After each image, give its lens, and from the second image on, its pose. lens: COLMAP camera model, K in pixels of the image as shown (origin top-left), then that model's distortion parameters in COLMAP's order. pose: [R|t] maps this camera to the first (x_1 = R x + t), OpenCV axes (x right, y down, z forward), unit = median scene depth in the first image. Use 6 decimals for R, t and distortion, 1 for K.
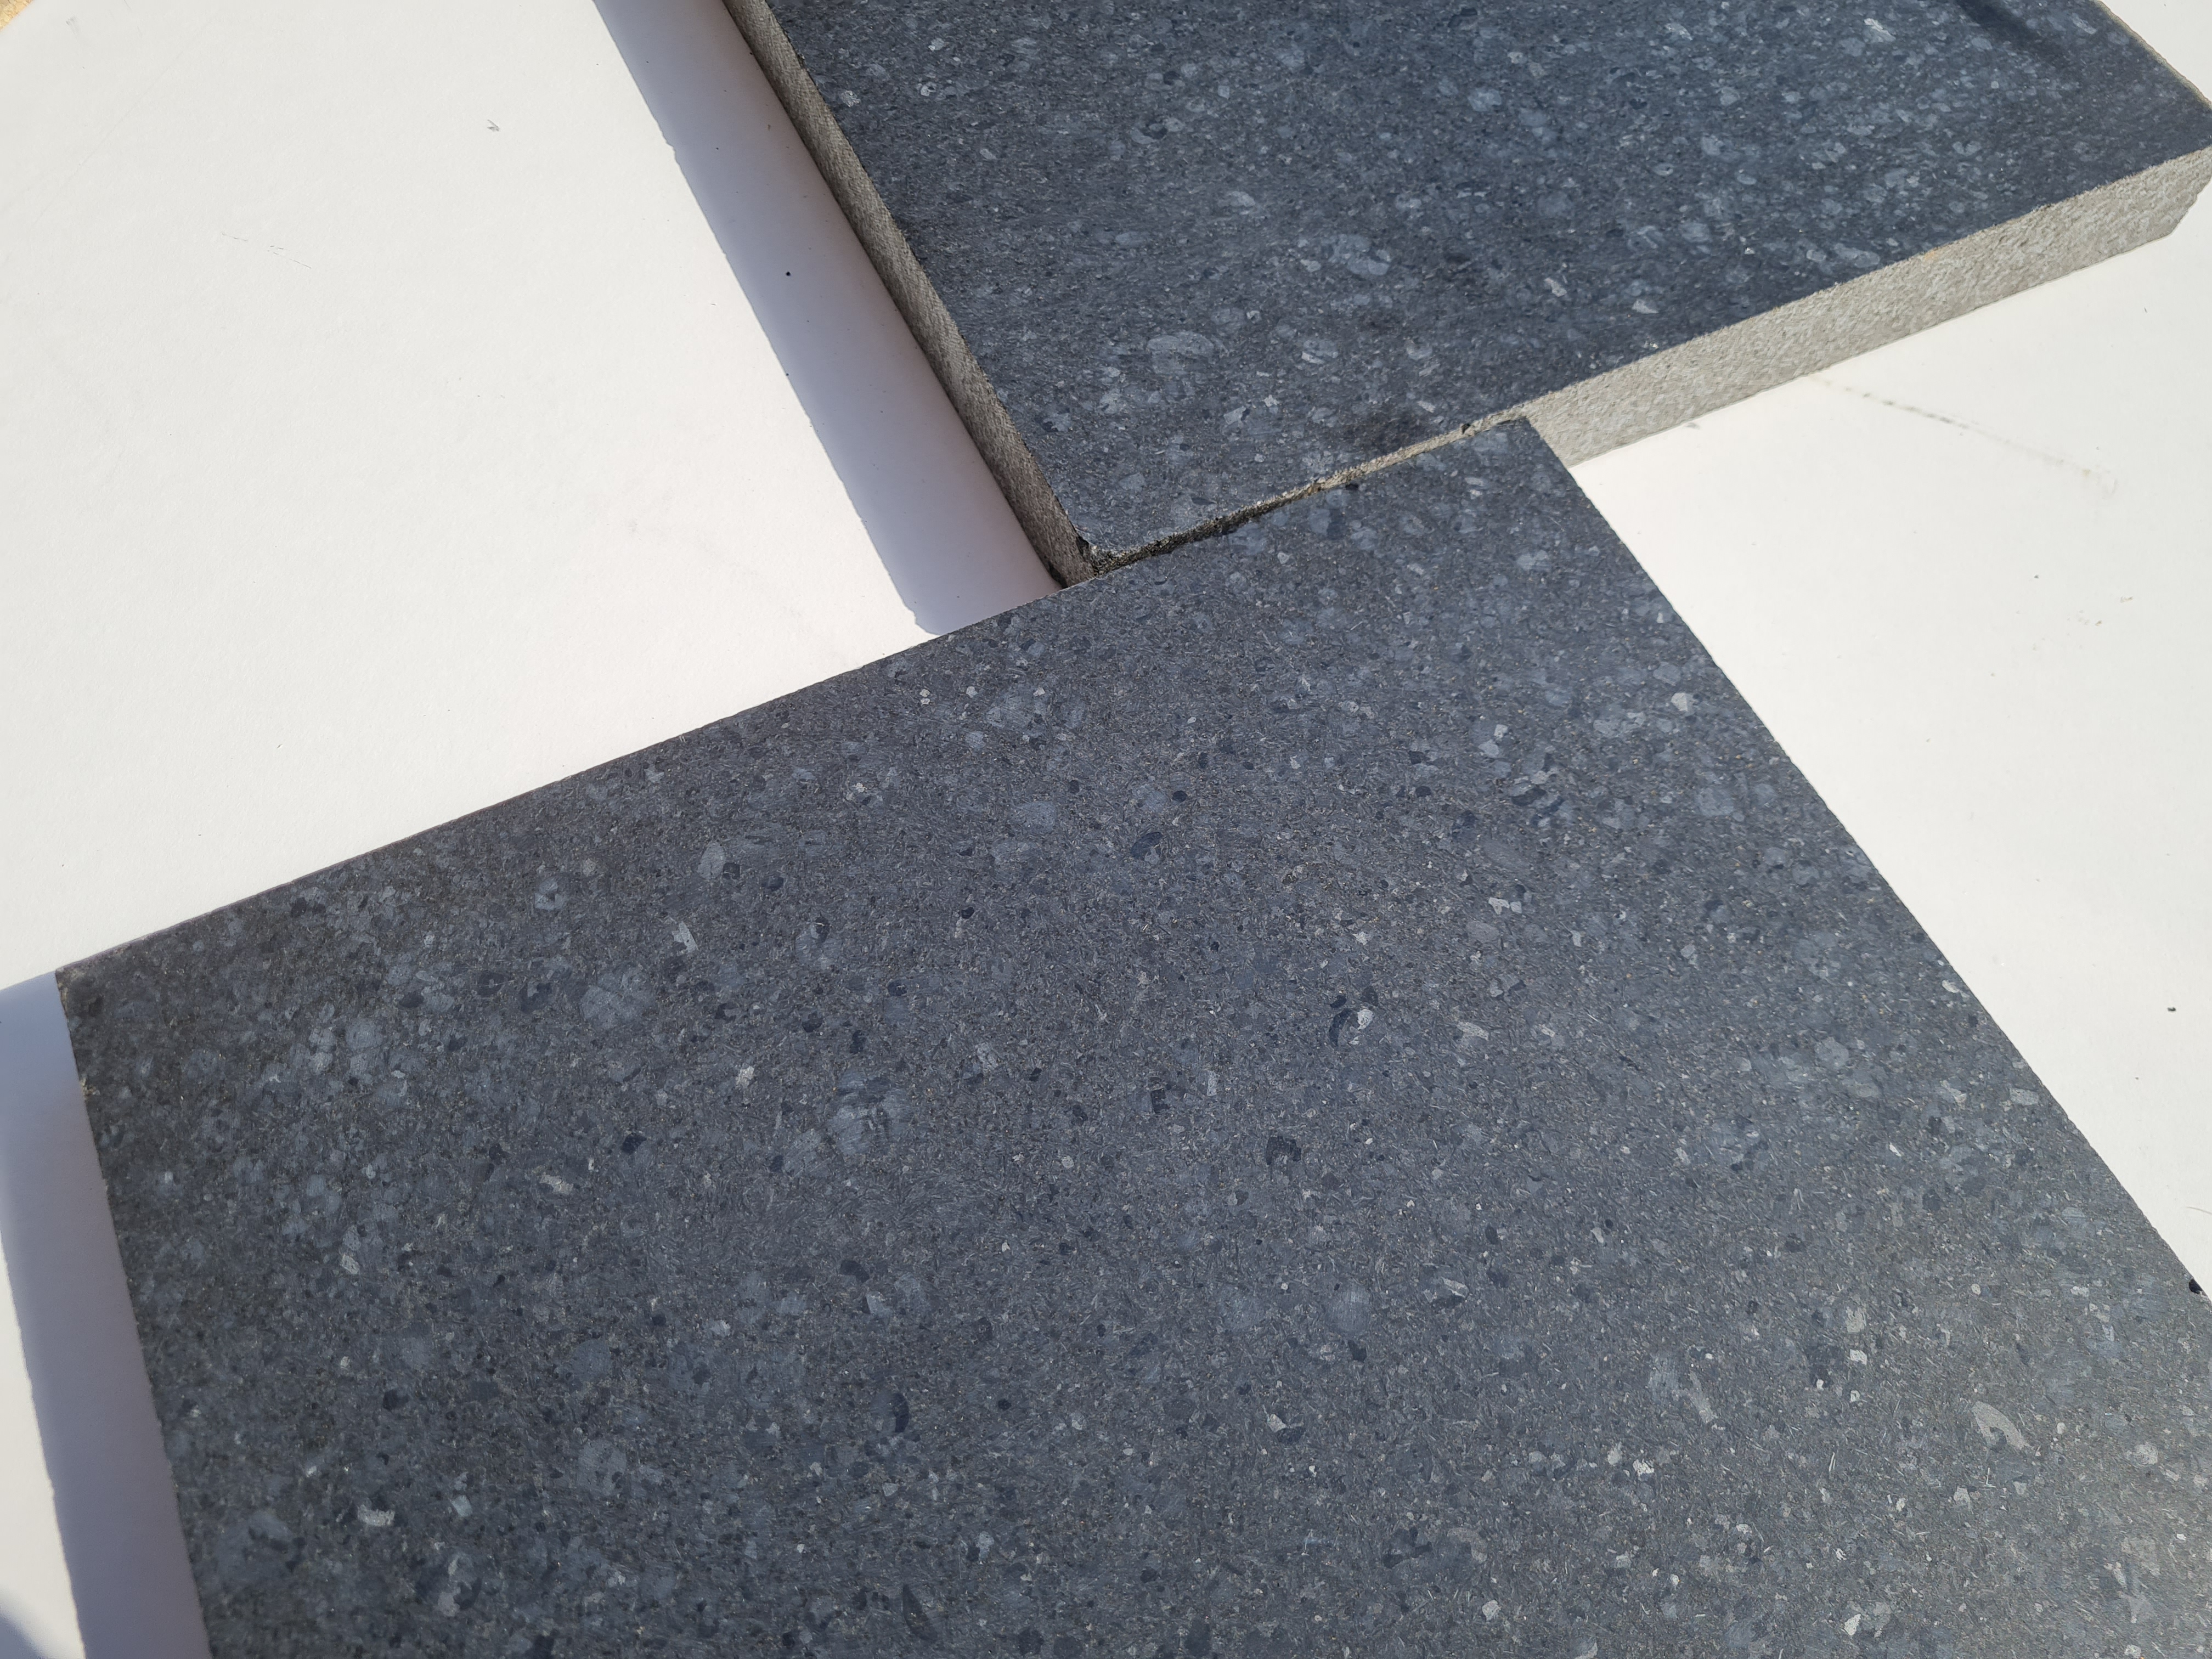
lens RADIAL K [[1690.2, 0, 1118.5], [0, 1690.2, 781.5], [0, 0, 1]] dist [0.029283, -0.015451]
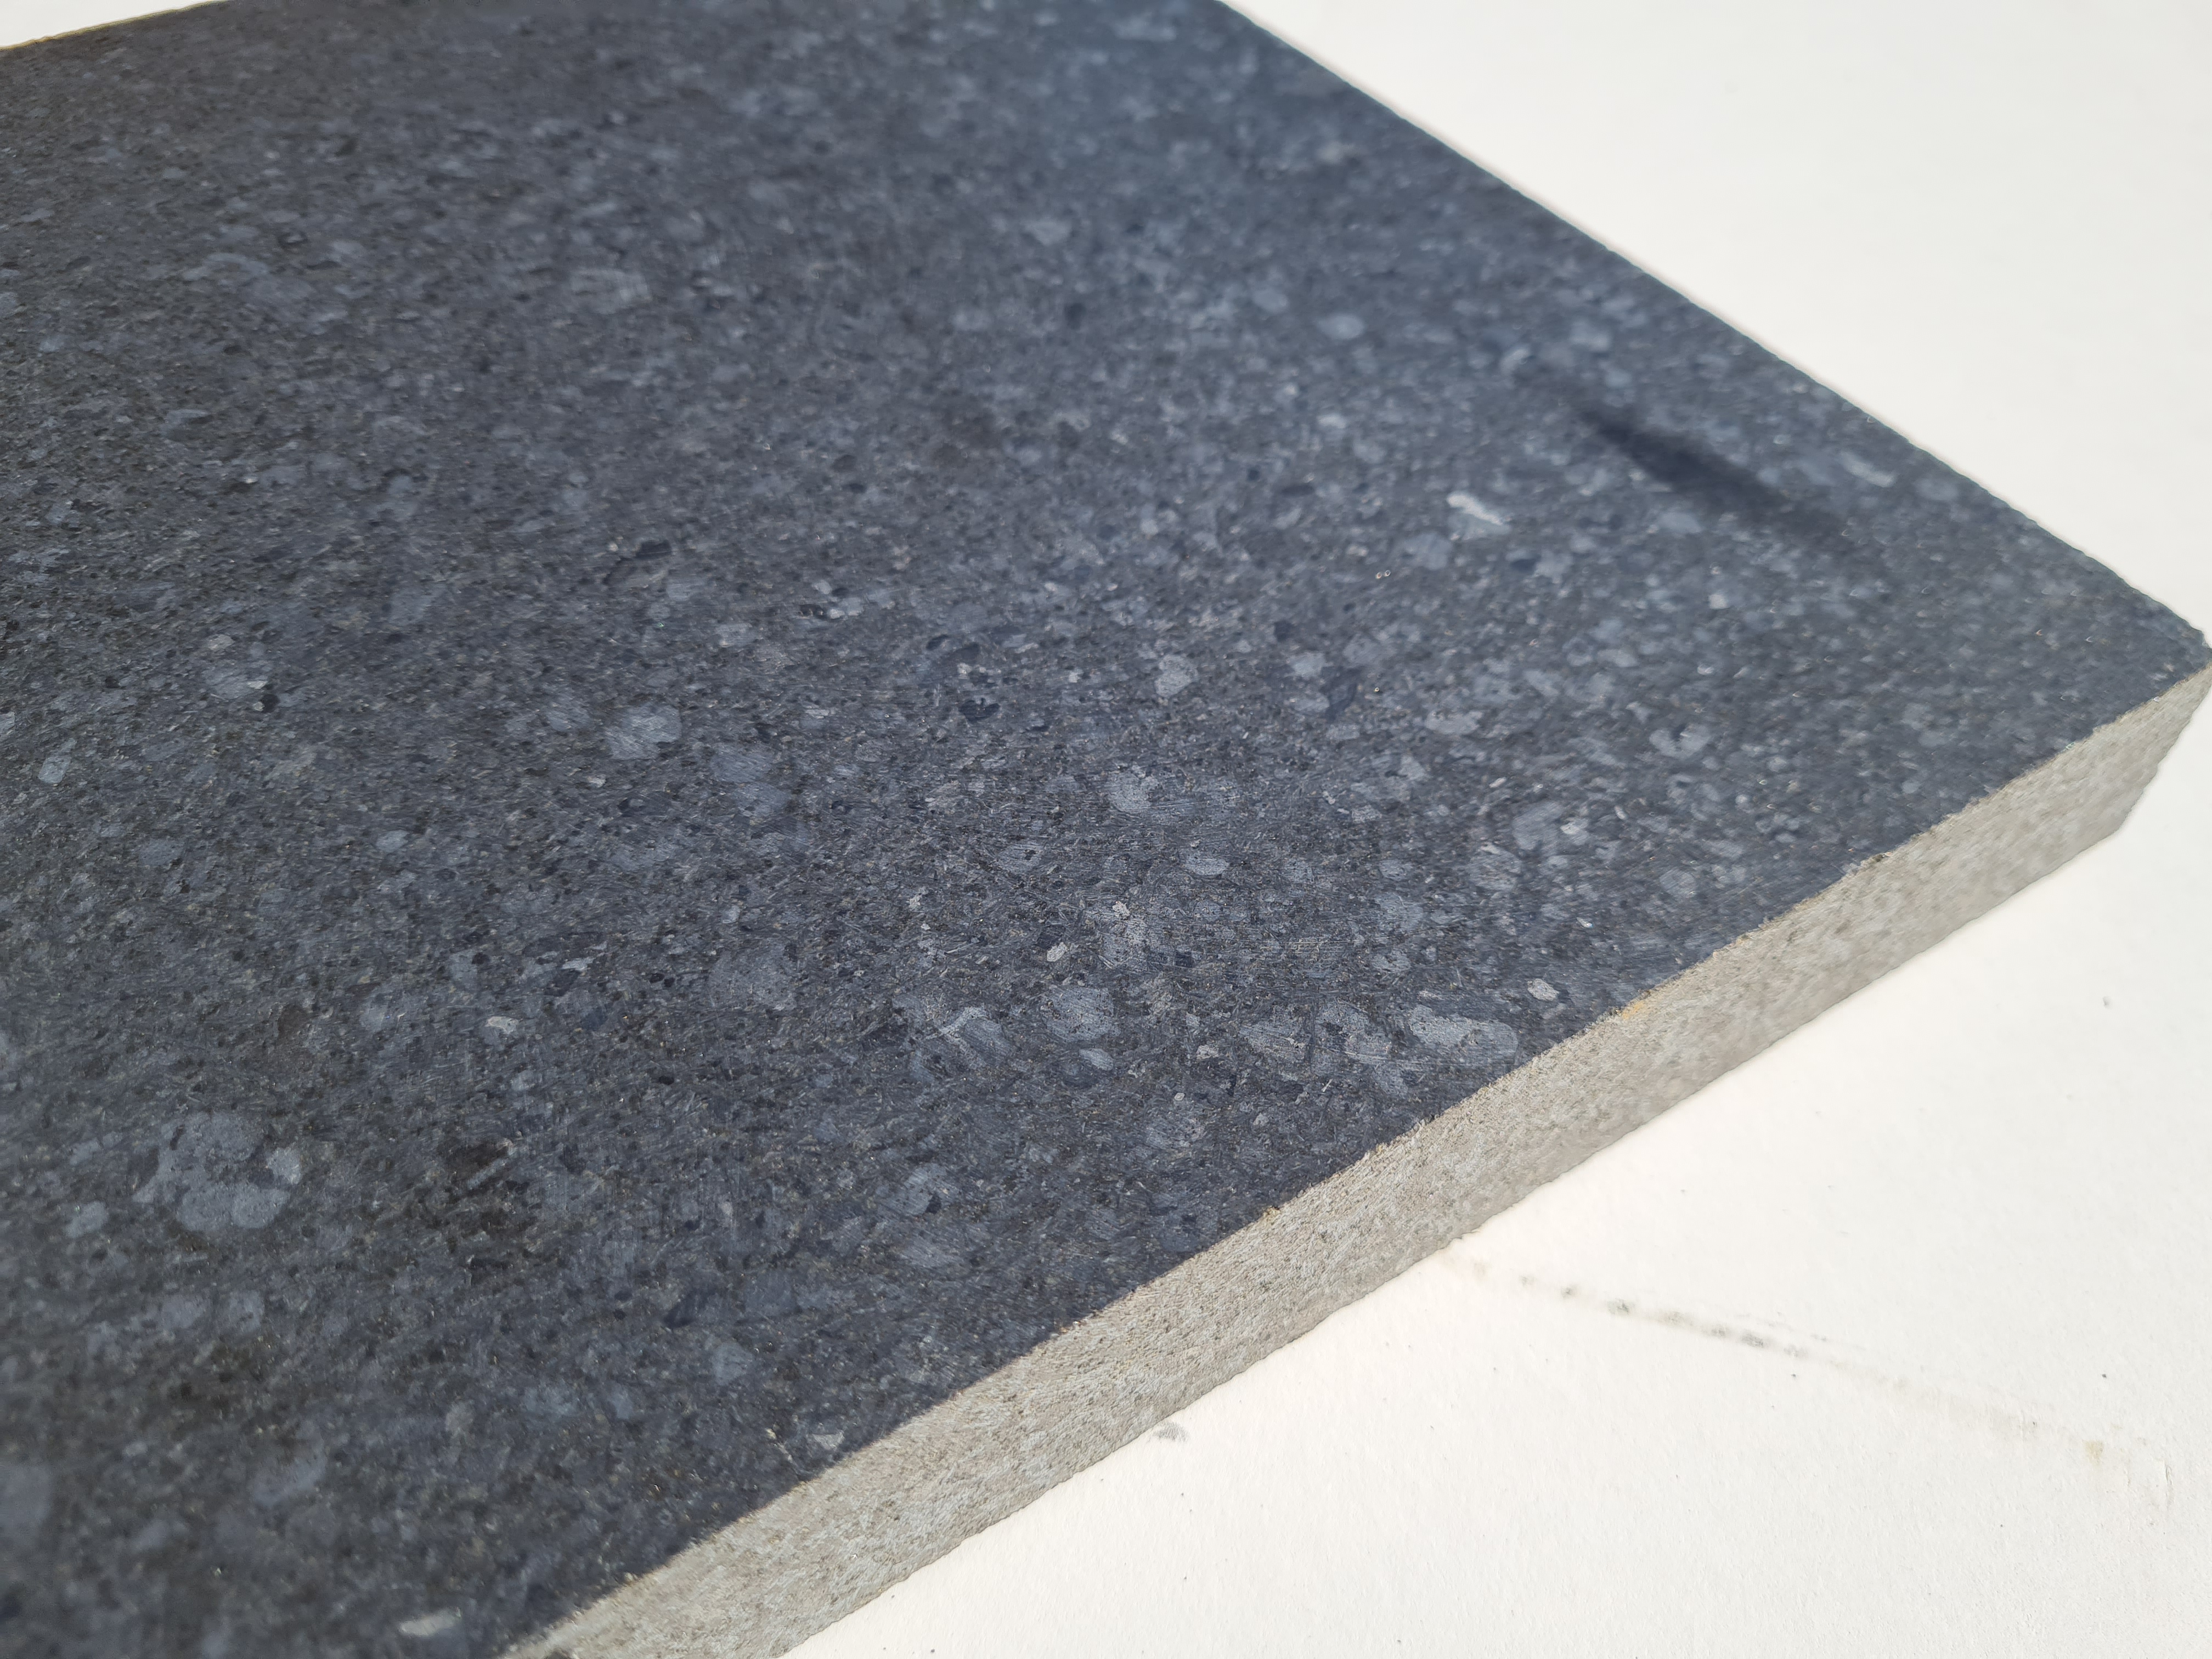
lens RADIAL K [[1690.2, 0, 1100.3], [0, 1690.2, 815.7], [0, 0, 1]] dist [0.029283, -0.015451]
pose [[0.994089, -0.096177, 0.050369, 0.315565], [0.104988, 0.969745, -0.220389, -0.267375], [-0.027649, 0.224374, 0.974111, 0.559511]]
